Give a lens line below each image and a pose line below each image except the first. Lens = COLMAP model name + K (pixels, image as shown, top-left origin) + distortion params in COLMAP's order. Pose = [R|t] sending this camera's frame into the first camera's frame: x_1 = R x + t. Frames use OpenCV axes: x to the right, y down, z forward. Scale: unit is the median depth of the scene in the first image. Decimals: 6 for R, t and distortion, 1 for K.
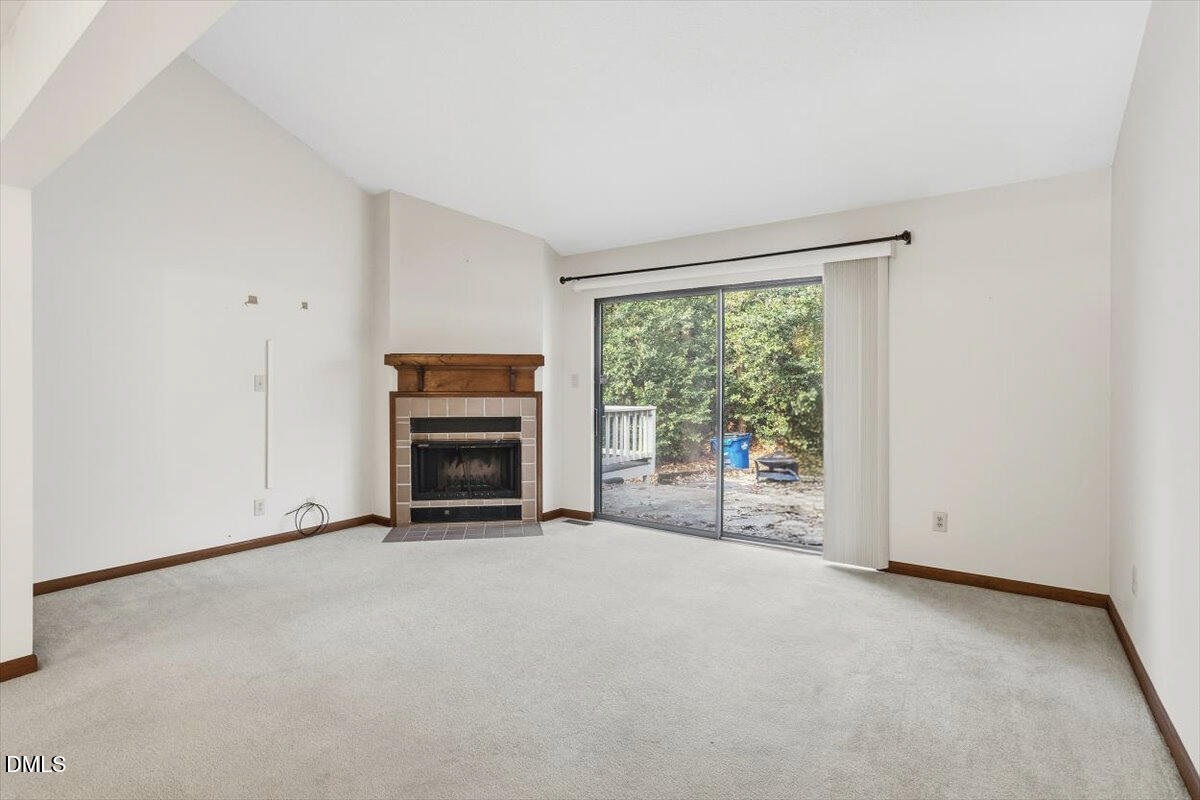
lens RADIAL K [[567.8, 0, 596.0], [0, 567.8, 394.9], [0, 0, 1]] dist [-0.004690, 0.000588]
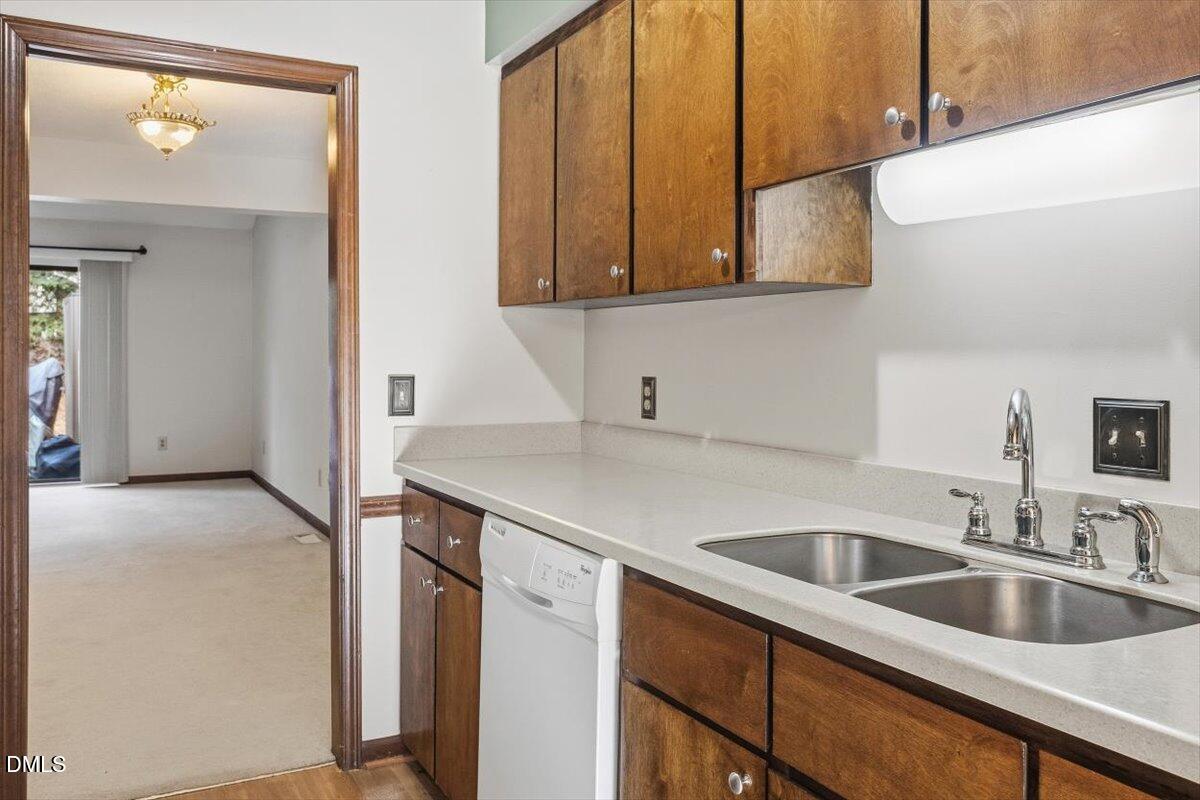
lens RADIAL K [[1015.8, 0, 596.5], [0, 1015.8, 394.1], [0, 0, 1]] dist [0.042645, 0.000071]
pose [[0.452834, -0.036782, 0.890836, -0.894387], [0.009420, 0.999290, 0.036471, 0.006010], [-0.891545, -0.008123, 0.452859, -0.869062]]
